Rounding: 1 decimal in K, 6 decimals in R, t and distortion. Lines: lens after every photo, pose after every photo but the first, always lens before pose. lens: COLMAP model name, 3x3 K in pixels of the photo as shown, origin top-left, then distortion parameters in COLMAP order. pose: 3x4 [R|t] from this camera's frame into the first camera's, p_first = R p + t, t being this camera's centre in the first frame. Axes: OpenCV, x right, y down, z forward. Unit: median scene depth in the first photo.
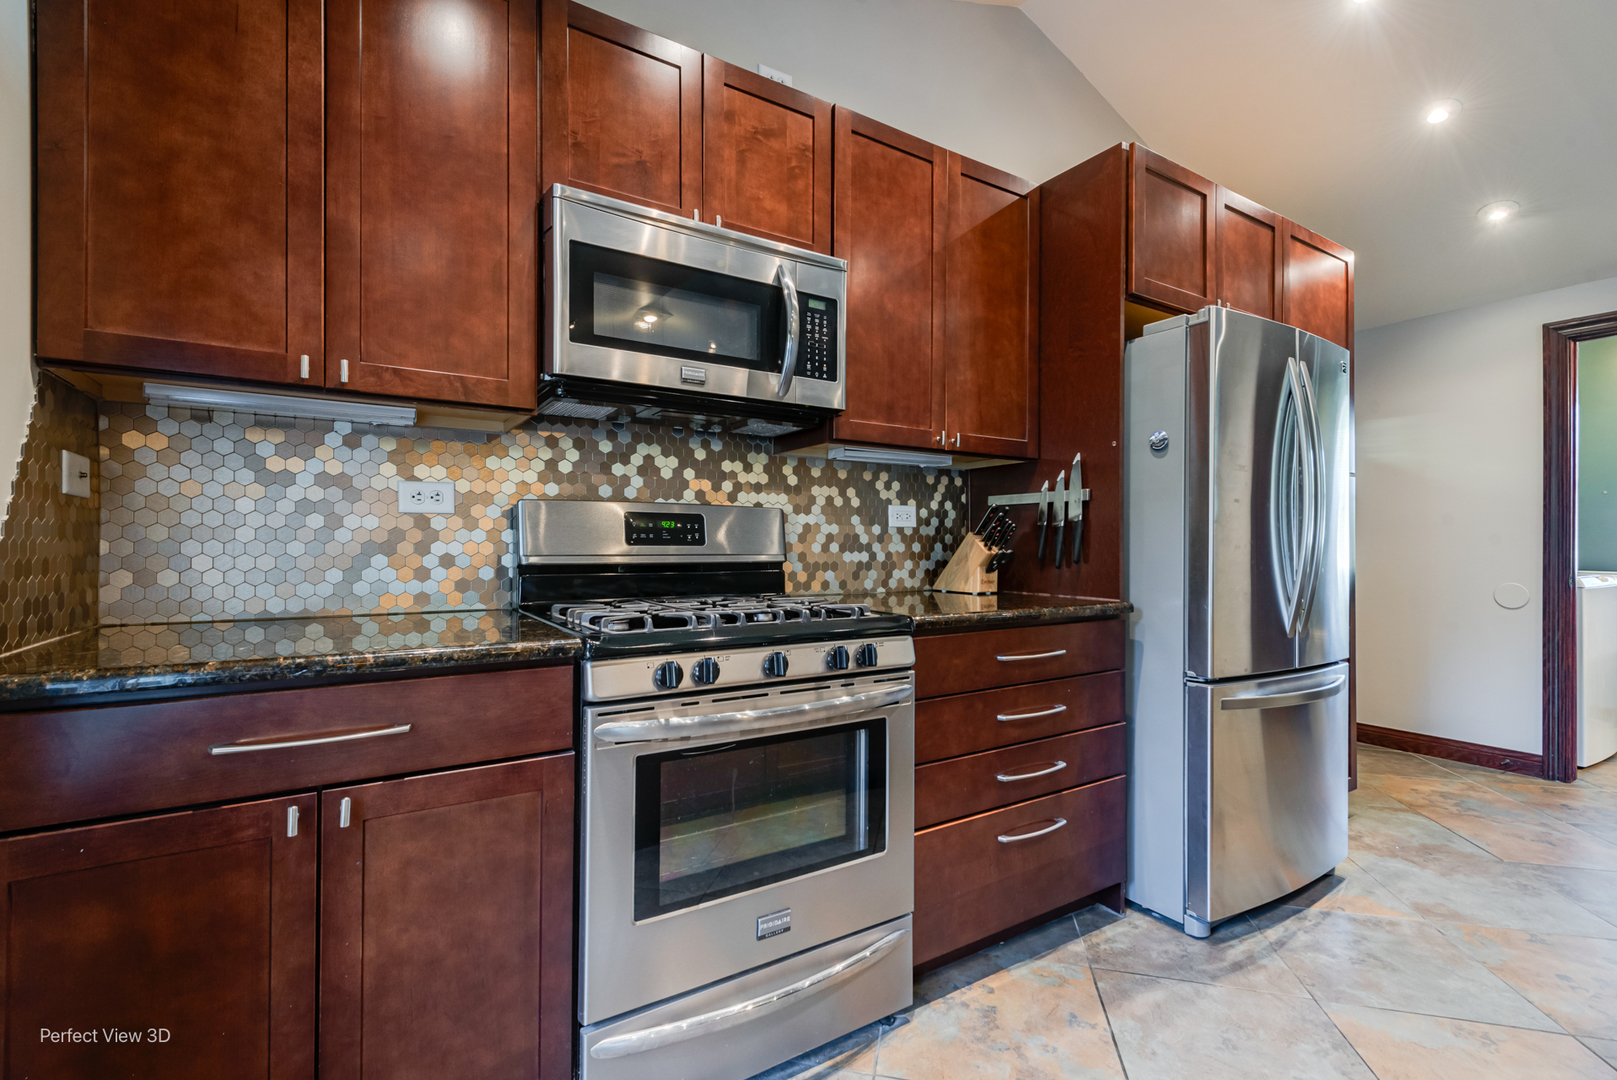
lens RADIAL K [[707.4, 0, 785.4], [0, 707.4, 545.5], [0, 0, 1]] dist [0.012314, -0.003237]
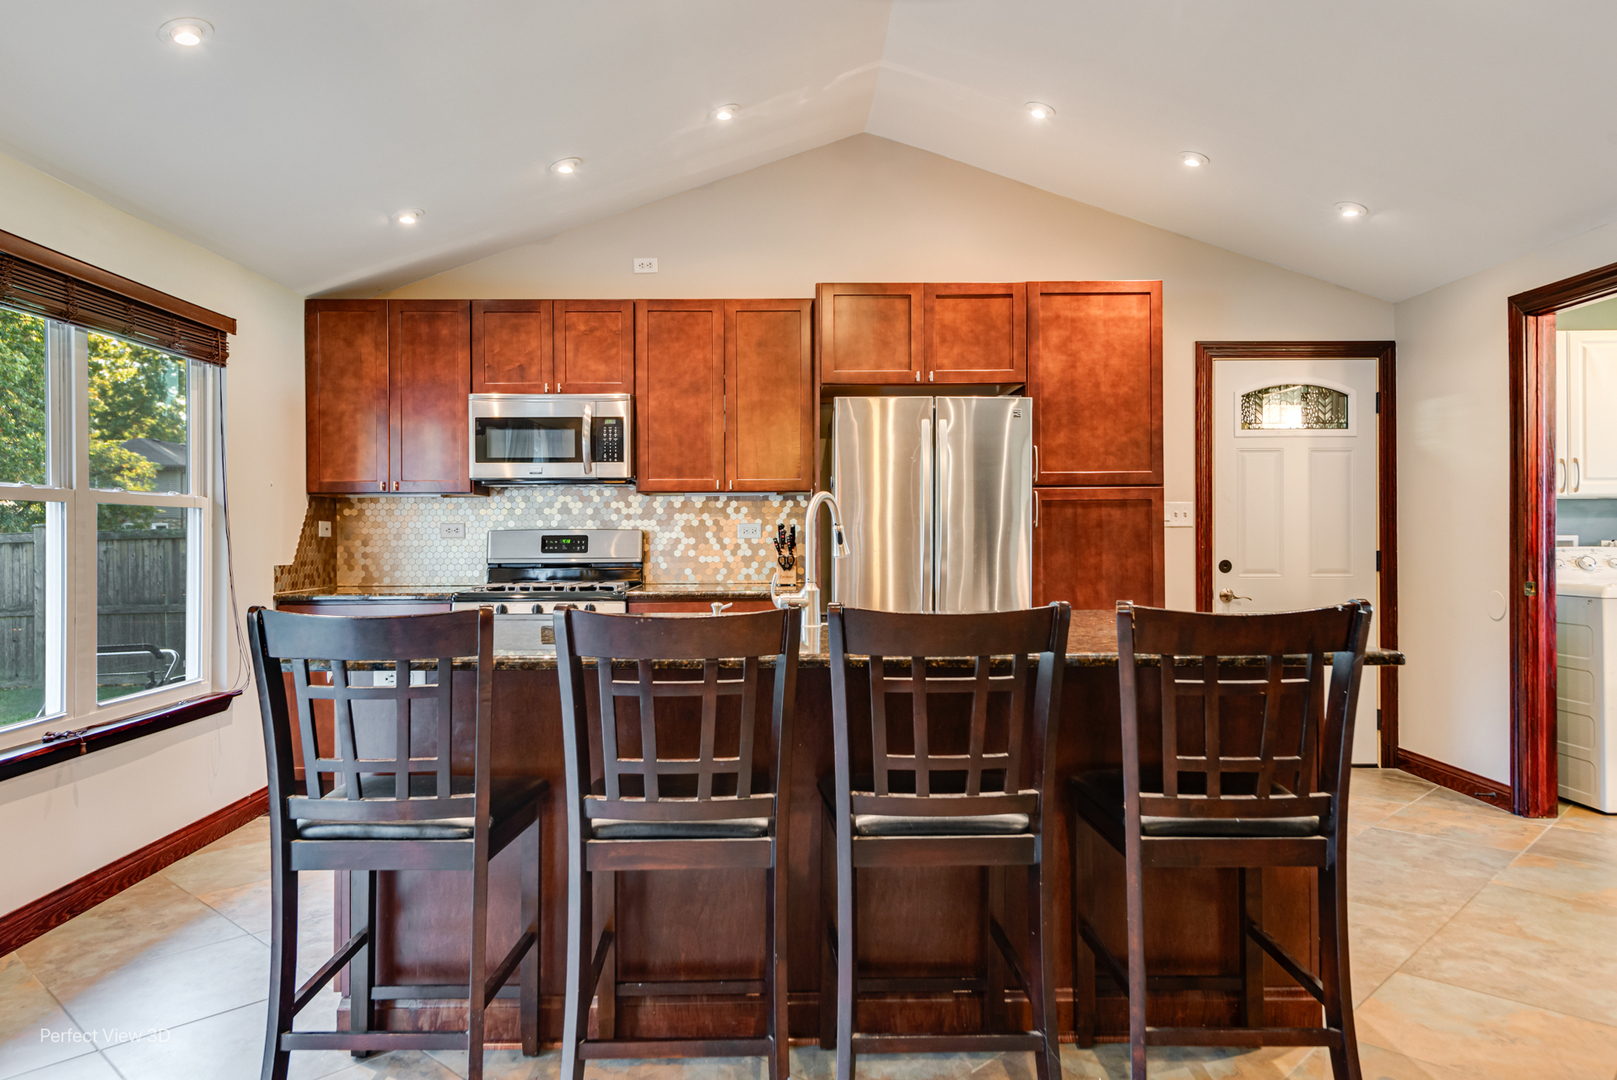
lens RADIAL K [[1076.4, 0, 799.6], [0, 1076.4, 532.4], [0, 0, 1]] dist [0.029268, -0.019426]
pose [[0.859755, -0.009232, -0.510623, 2.089676], [0.008313, 0.999957, -0.004081, -0.043301], [0.510639, -0.000736, 0.859795, -1.267899]]
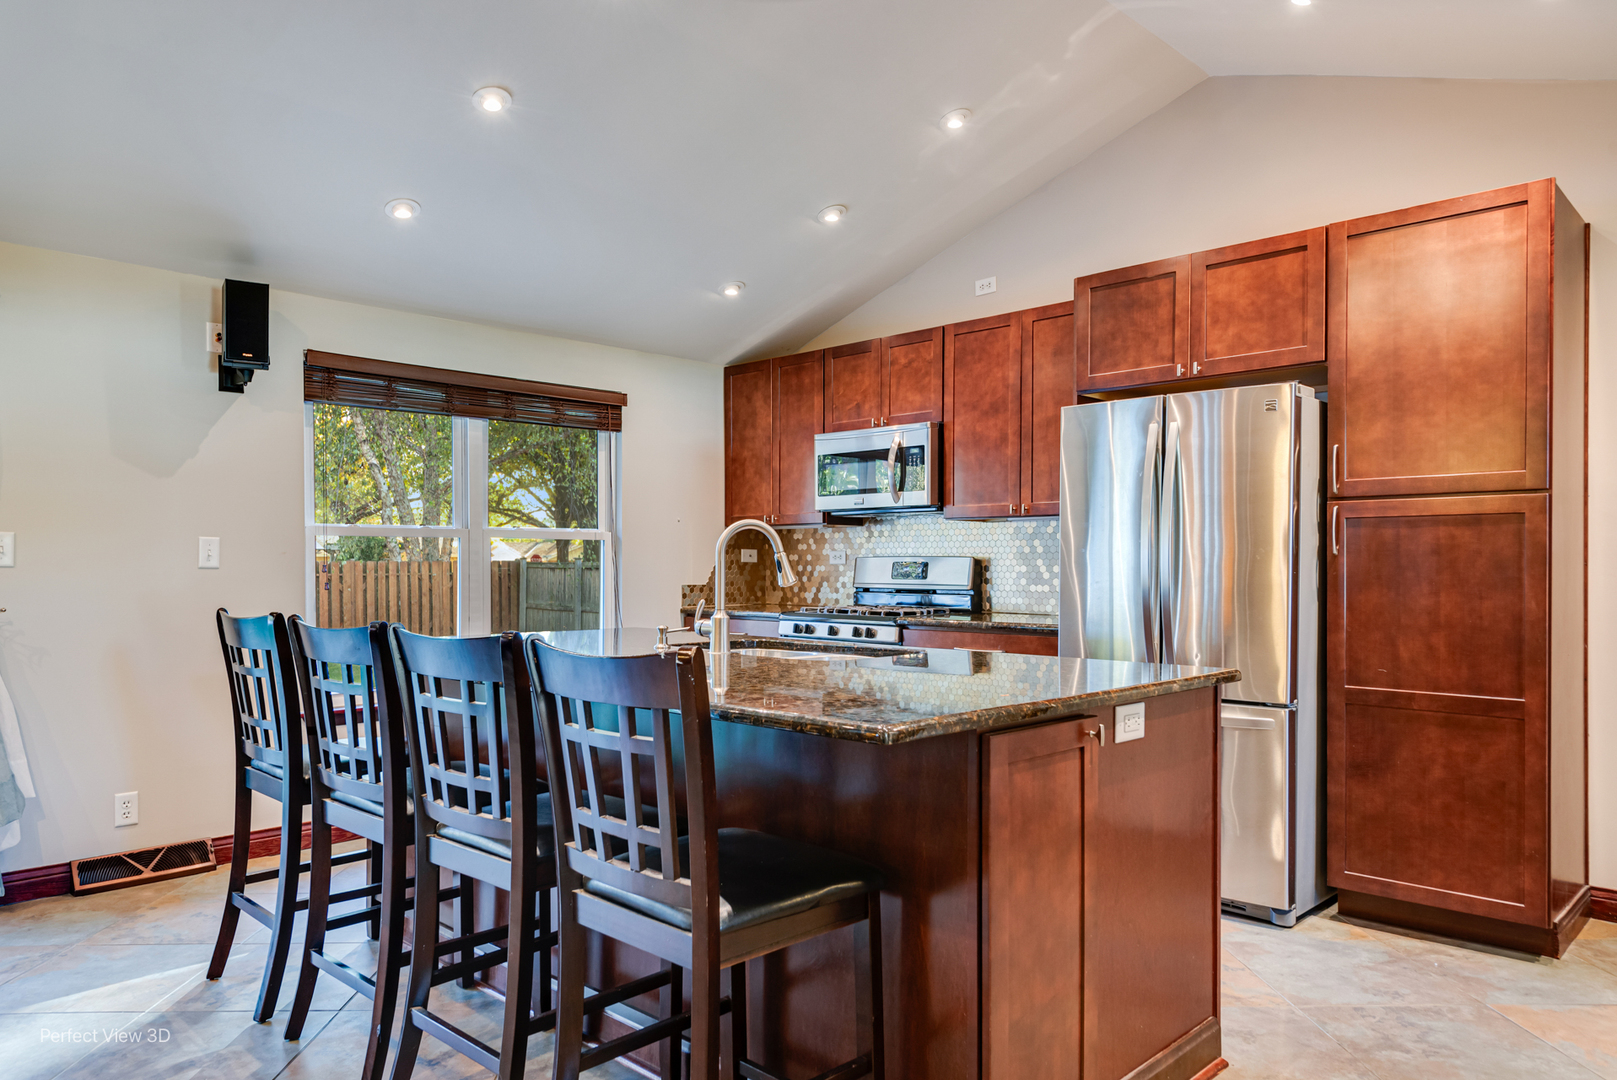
lens RADIAL K [[1076.4, 0, 787.5], [0, 1076.4, 568.3], [0, 0, 1]] dist [0.029268, -0.019426]
pose [[0.239959, 0.001449, -0.970782, 3.007519], [0.000615, 0.999998, 0.001645, -0.040428], [0.970783, -0.000992, 0.239958, -0.003033]]
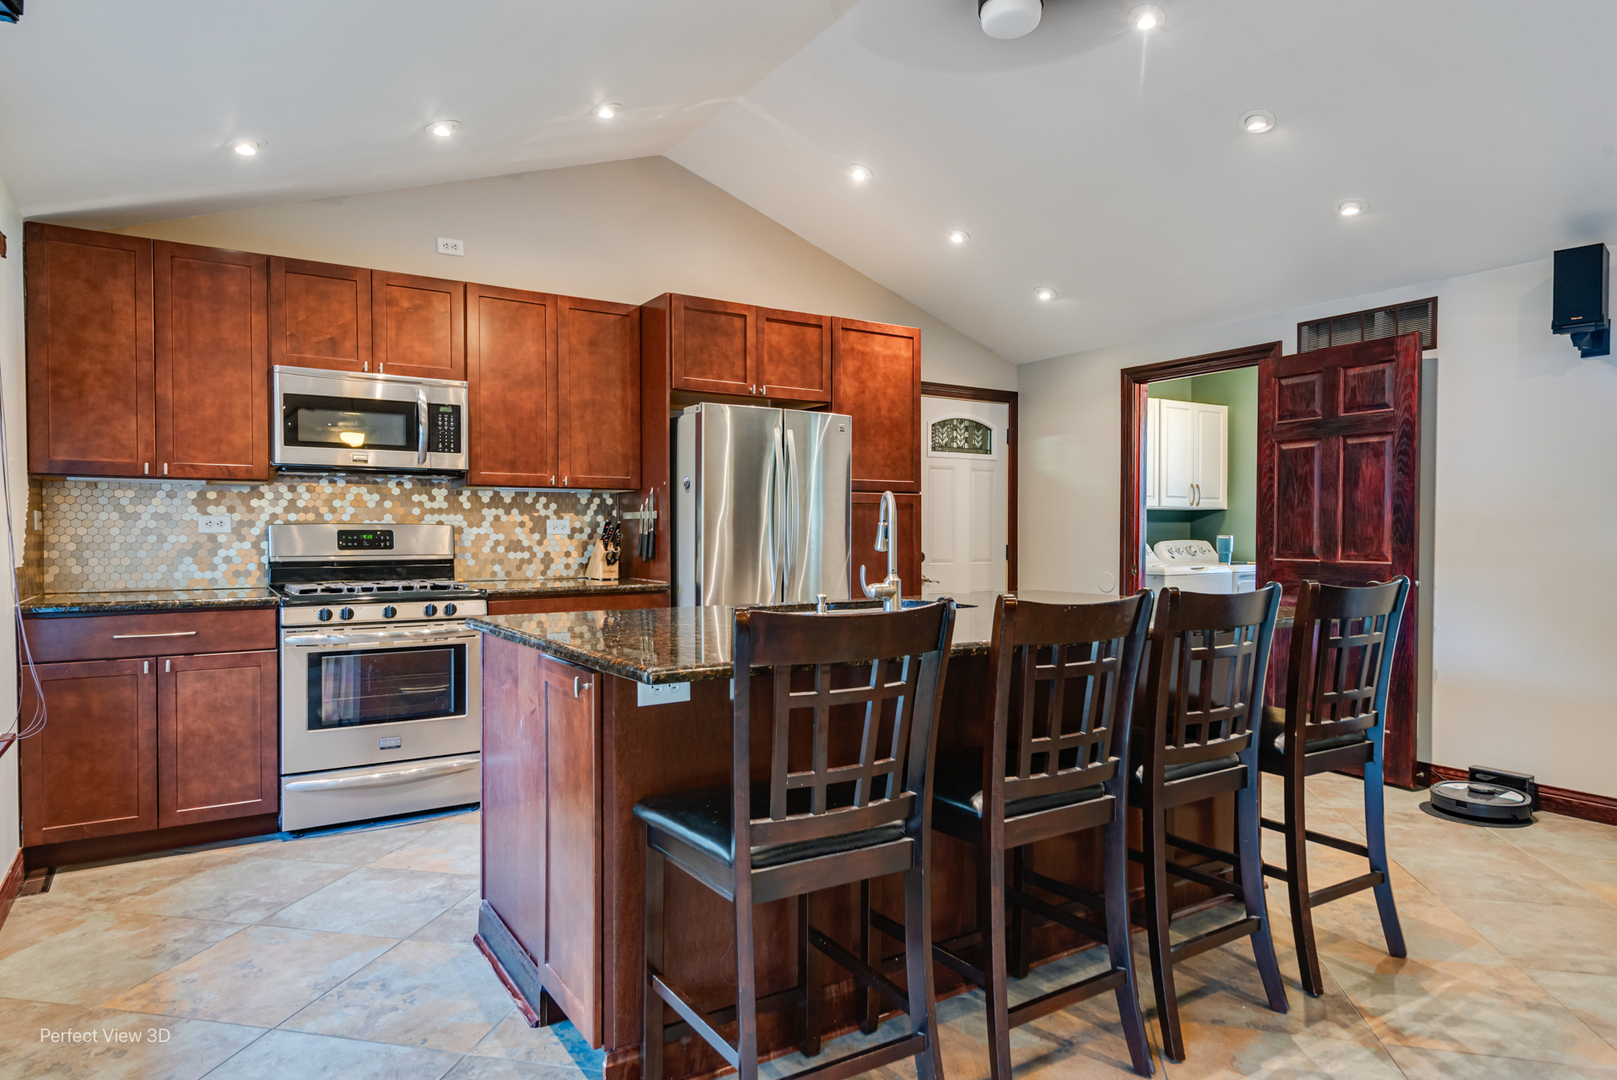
lens RADIAL K [[943.4, 0, 794.5], [0, 943.4, 548.1], [0, 0, 1]] dist [0.017092, -0.012136]
pose [[0.999857, -0.004813, 0.016219, 0.944082], [0.004534, 0.999842, 0.017166, -0.043987], [-0.016299, -0.017090, 0.999721, -1.453811]]
